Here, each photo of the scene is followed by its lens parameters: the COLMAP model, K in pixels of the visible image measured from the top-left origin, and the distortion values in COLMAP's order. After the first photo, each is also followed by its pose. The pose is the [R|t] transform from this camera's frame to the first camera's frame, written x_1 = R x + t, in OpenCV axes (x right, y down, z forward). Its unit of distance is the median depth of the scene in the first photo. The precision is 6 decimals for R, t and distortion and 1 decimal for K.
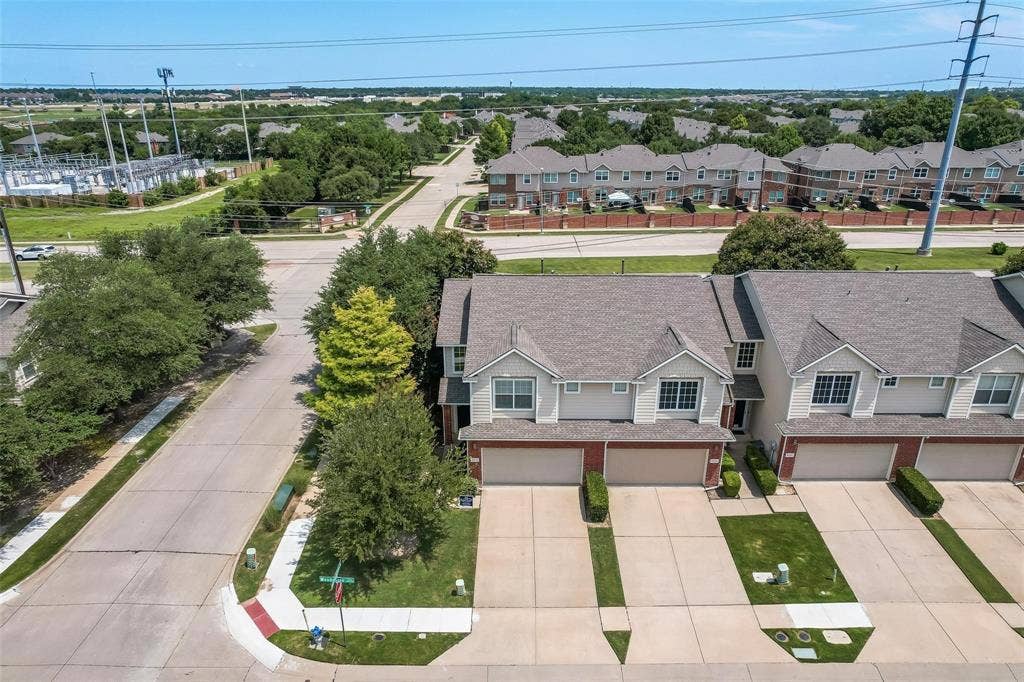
lens RADIAL K [[655.6, 0, 512.0], [0, 655.6, 341.0], [0, 0, 1]] dist [-0.069577, 0.059106]
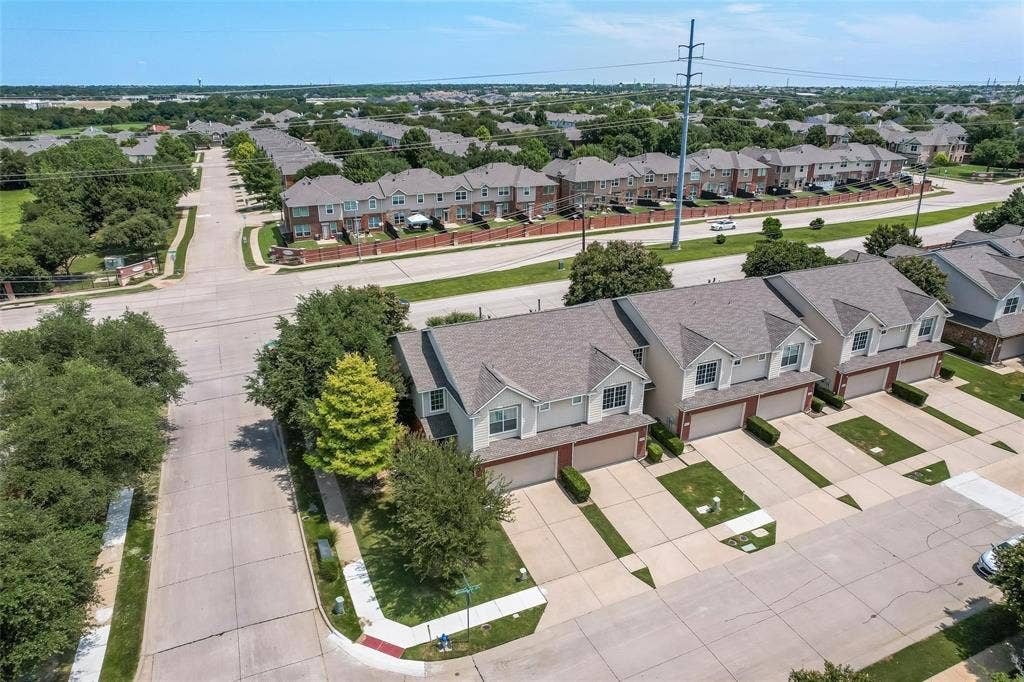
lens RADIAL K [[655.6, 0, 512.0], [0, 655.6, 341.0], [0, 0, 1]] dist [-0.069577, 0.059106]
pose [[0.910473, -0.152356, 0.384483, -0.441908], [0.149789, 0.988032, 0.036815, -0.114105], [-0.385491, 0.024072, 0.922398, -0.177261]]
